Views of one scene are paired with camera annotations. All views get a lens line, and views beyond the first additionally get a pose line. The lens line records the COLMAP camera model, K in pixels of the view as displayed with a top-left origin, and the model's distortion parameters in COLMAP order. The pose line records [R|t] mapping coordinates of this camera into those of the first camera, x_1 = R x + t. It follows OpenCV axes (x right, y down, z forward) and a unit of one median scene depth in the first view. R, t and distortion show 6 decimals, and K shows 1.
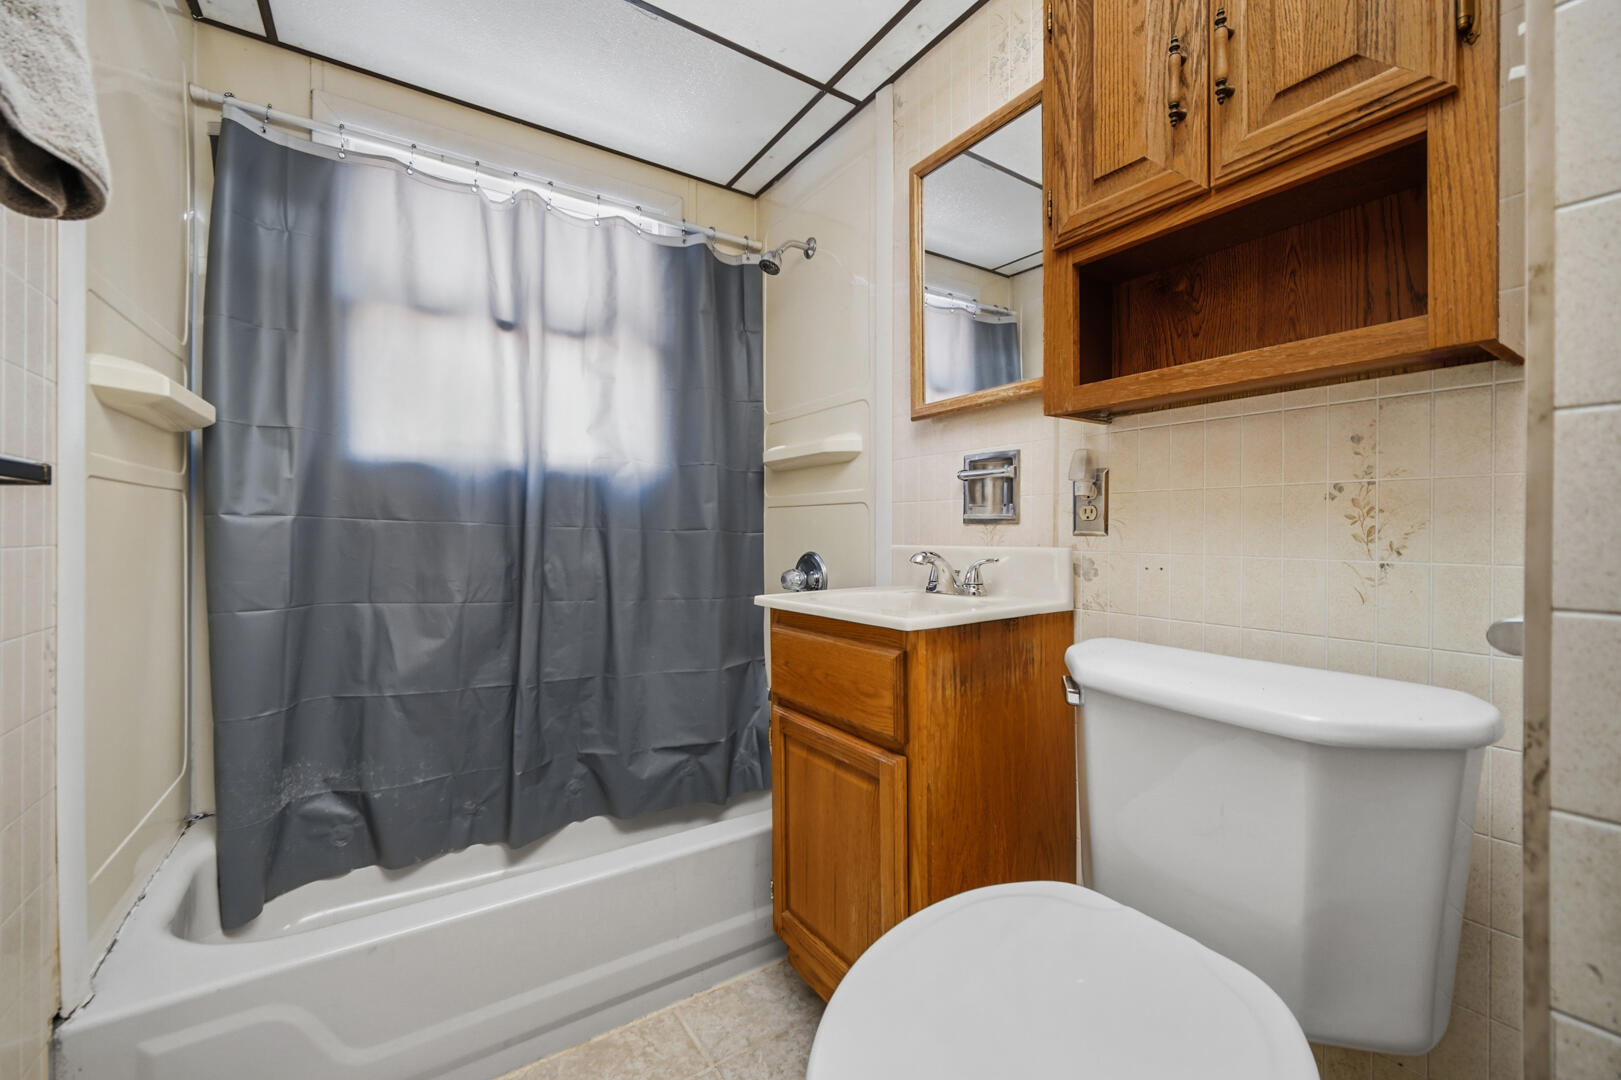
lens RADIAL K [[649.2, 0, 812.4], [0, 649.2, 534.3], [0, 0, 1]] dist [0.001155, 0.000156]
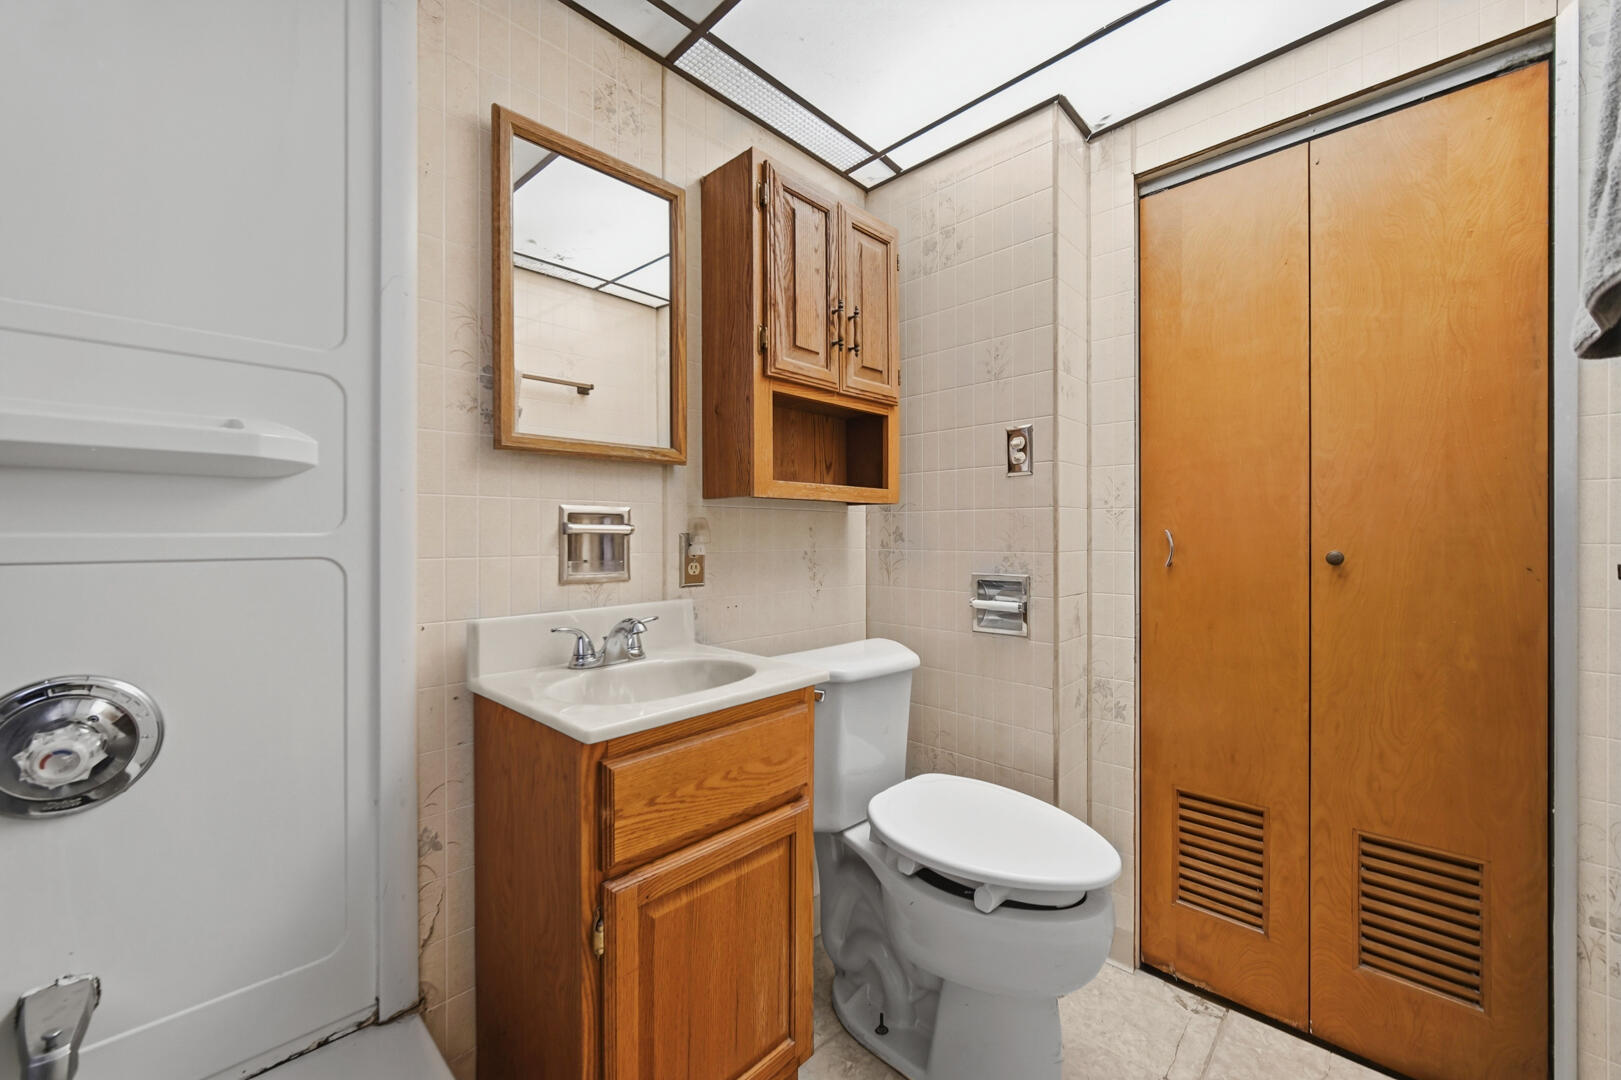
lens RADIAL K [[649.2, 0, 812.4], [0, 649.2, 534.3], [0, 0, 1]] dist [0.001155, 0.000156]
pose [[-0.206640, -0.000066, 0.978417, -0.864604], [0.010766, 0.999939, 0.002341, -0.104267], [-0.978358, 0.011017, -0.206626, 1.087383]]
